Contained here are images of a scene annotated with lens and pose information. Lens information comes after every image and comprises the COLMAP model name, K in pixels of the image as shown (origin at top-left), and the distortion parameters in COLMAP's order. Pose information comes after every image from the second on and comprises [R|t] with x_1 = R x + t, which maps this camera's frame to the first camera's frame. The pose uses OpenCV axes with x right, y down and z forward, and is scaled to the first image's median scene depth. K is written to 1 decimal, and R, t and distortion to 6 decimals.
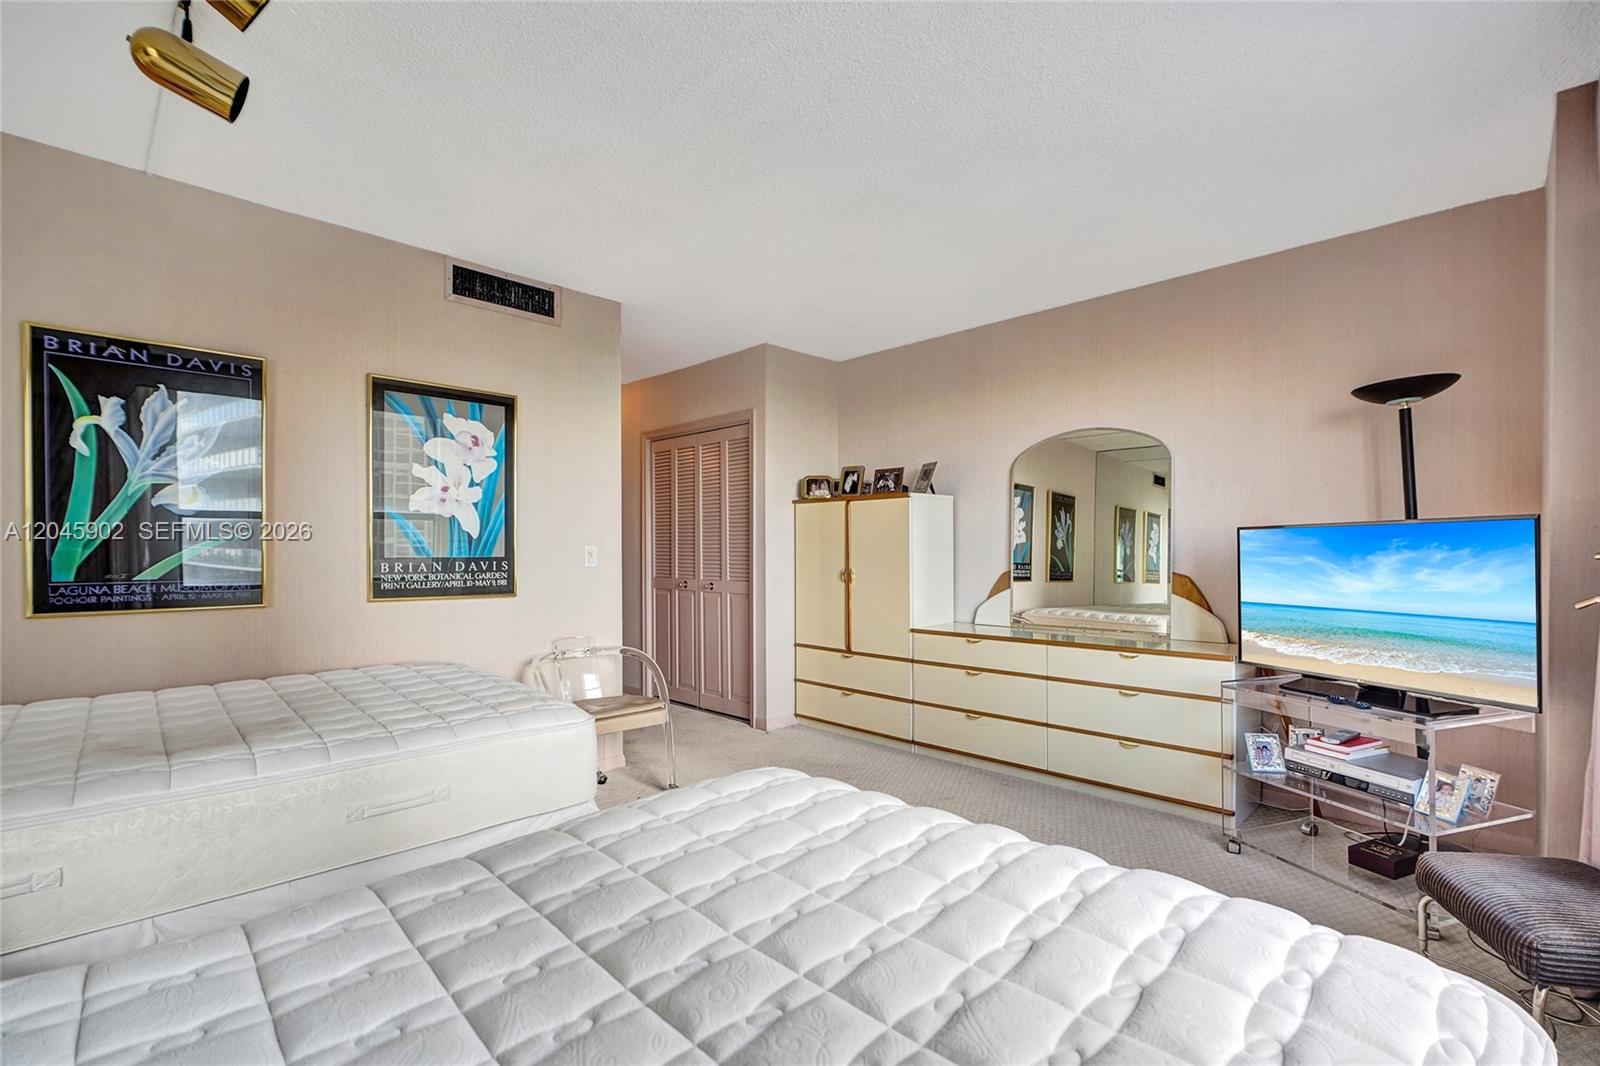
lens RADIAL K [[732.4, 0, 810.6], [0, 732.4, 532.4], [0, 0, 1]] dist [-0.010519, 0.001292]
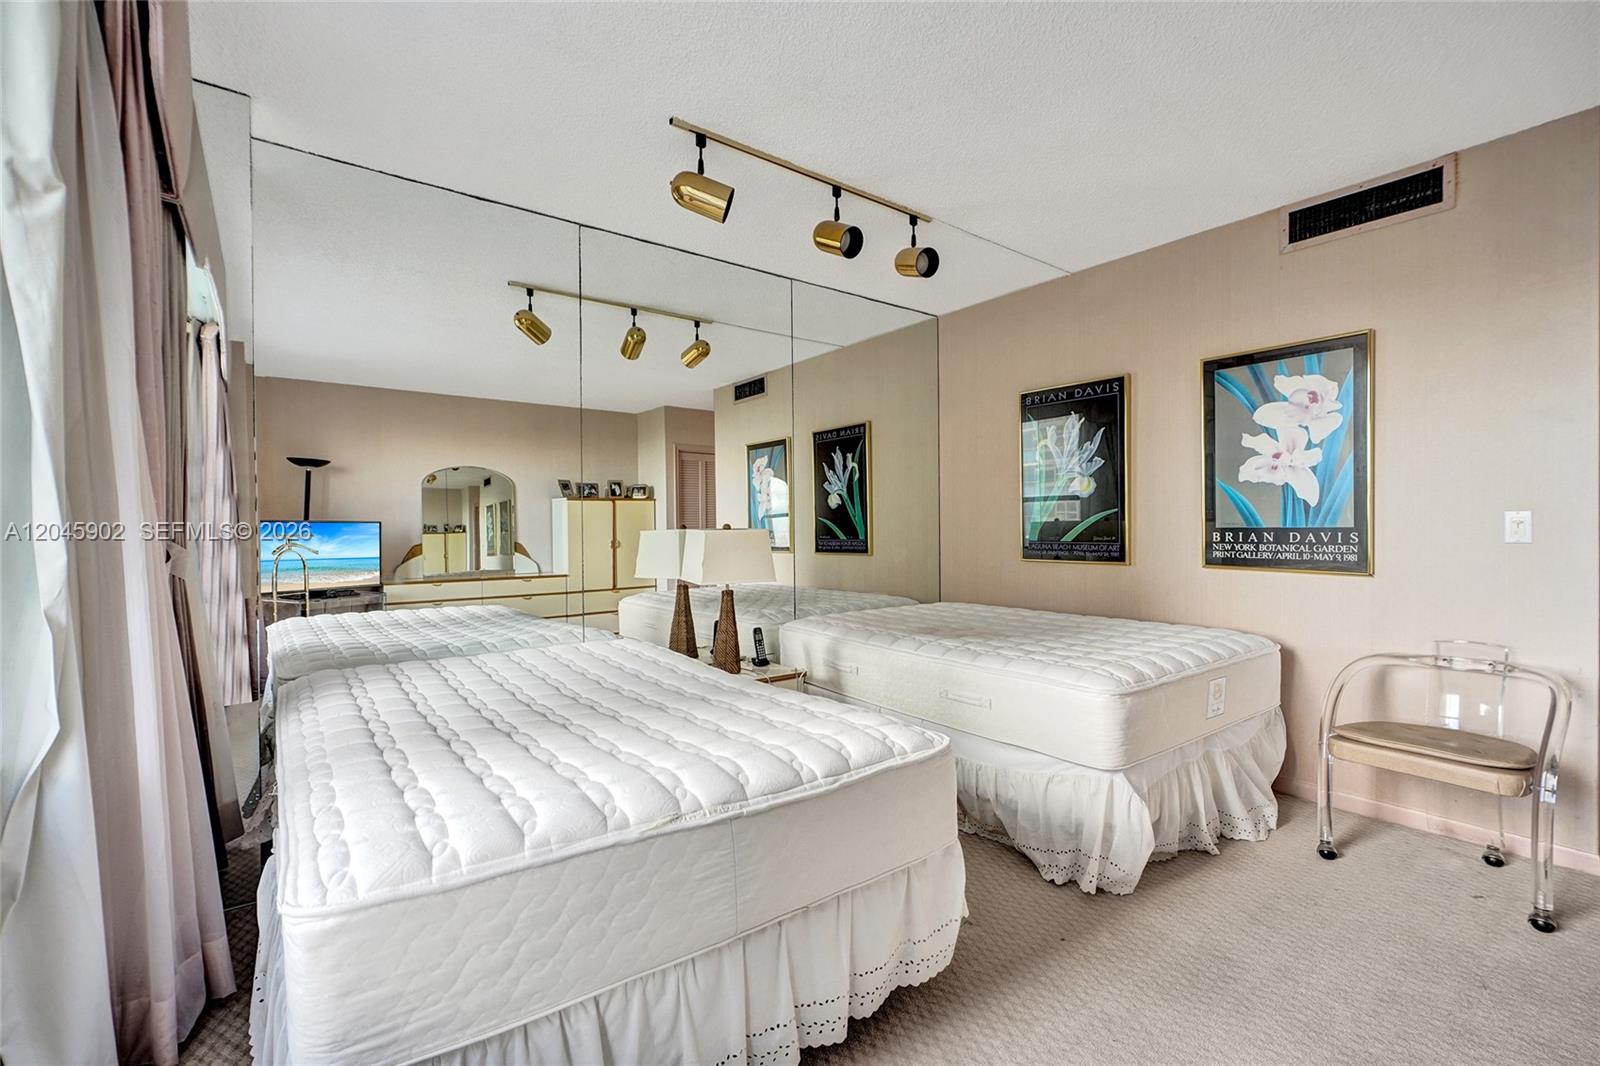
lens RADIAL K [[732.4, 0, 810.6], [0, 732.4, 532.4], [0, 0, 1]] dist [-0.010519, 0.001292]
pose [[-0.151178, 0.004792, -0.988495, 0.527163], [0.026989, 0.999635, 0.000718, 0.023120], [0.988138, -0.026570, -0.151252, 0.538491]]
